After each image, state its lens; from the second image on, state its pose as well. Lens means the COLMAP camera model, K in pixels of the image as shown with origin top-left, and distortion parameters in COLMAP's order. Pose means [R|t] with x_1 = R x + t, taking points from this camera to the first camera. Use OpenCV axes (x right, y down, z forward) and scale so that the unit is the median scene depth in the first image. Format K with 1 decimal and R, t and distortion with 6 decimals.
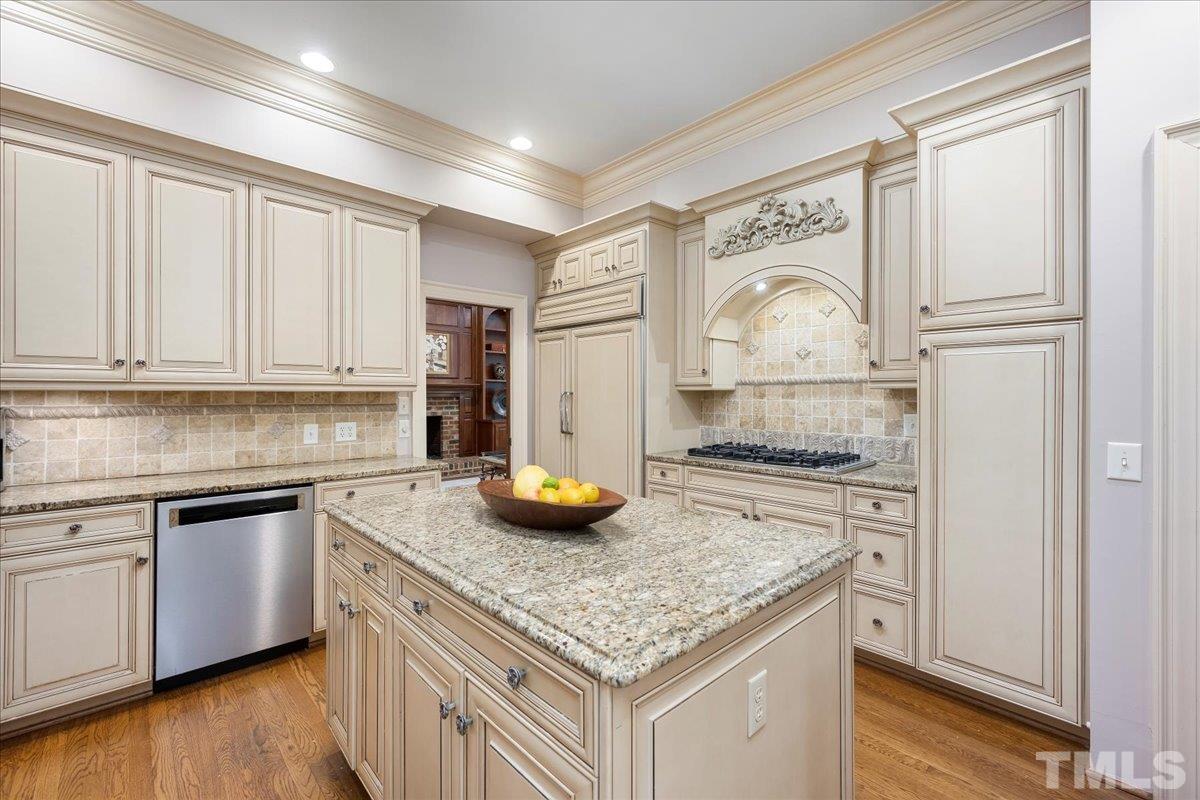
lens RADIAL K [[509.7, 0, 592.3], [0, 509.7, 393.5], [0, 0, 1]] dist [0.003924, 0.000082]
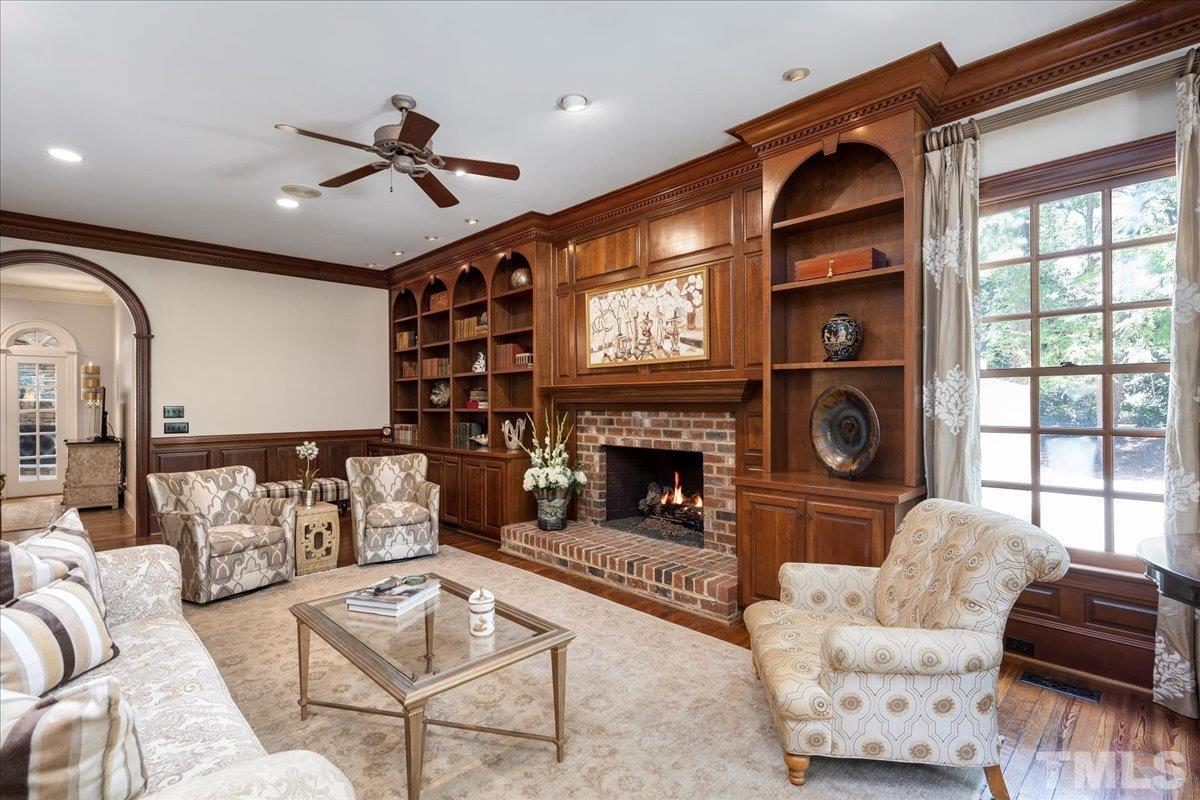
lens RADIAL K [[553.3, 0, 595.9], [0, 553.3, 402.5], [0, 0, 1]] dist [0.003130, 0.001176]
pose [[0.037471, 0.000215, -0.999298, 0.191643], [0.005615, 0.999984, 0.000426, -0.001215], [0.999282, -0.005627, 0.037469, 0.885982]]
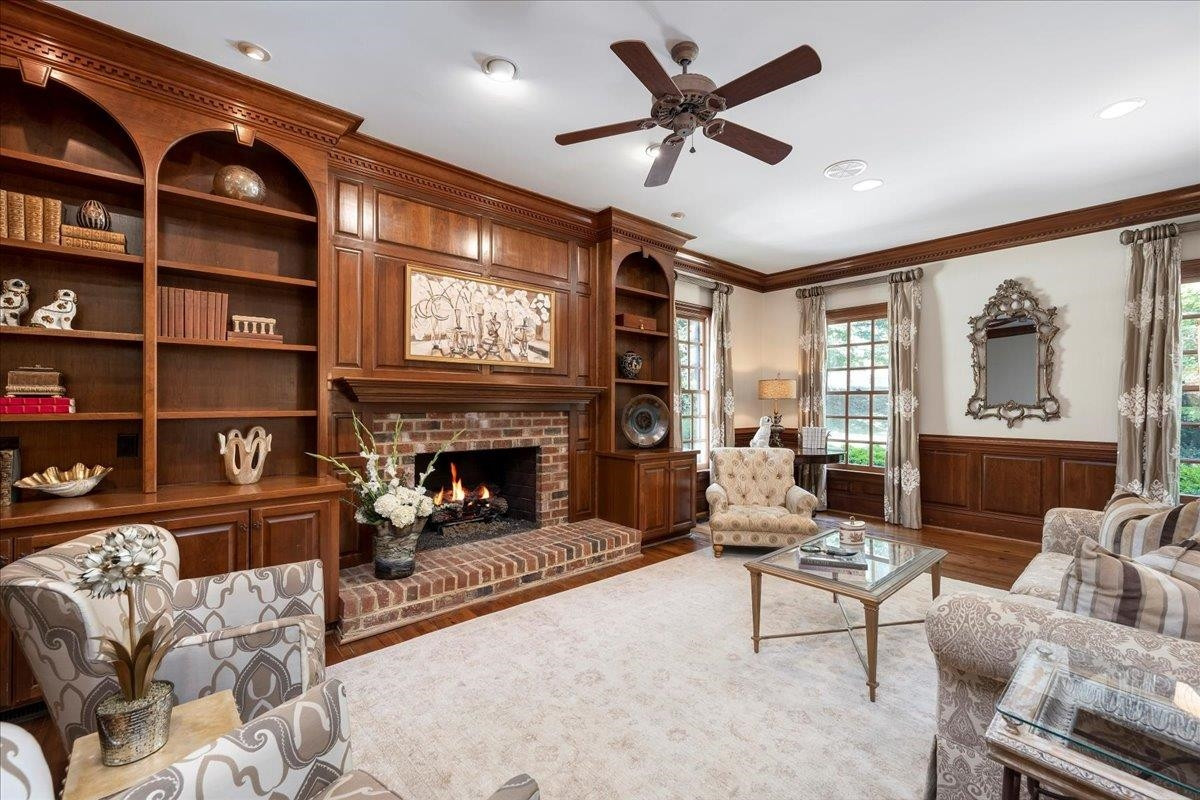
lens RADIAL K [[483.8, 0, 597.8], [0, 483.8, 402.9], [0, 0, 1]] dist [-0.007267, 0.000097]
pose [[0.999613, 0.005202, -0.027344, -0.221131], [-0.005233, 0.999986, -0.001067, -0.001032], [0.027338, 0.001210, 0.999626, 0.498770]]
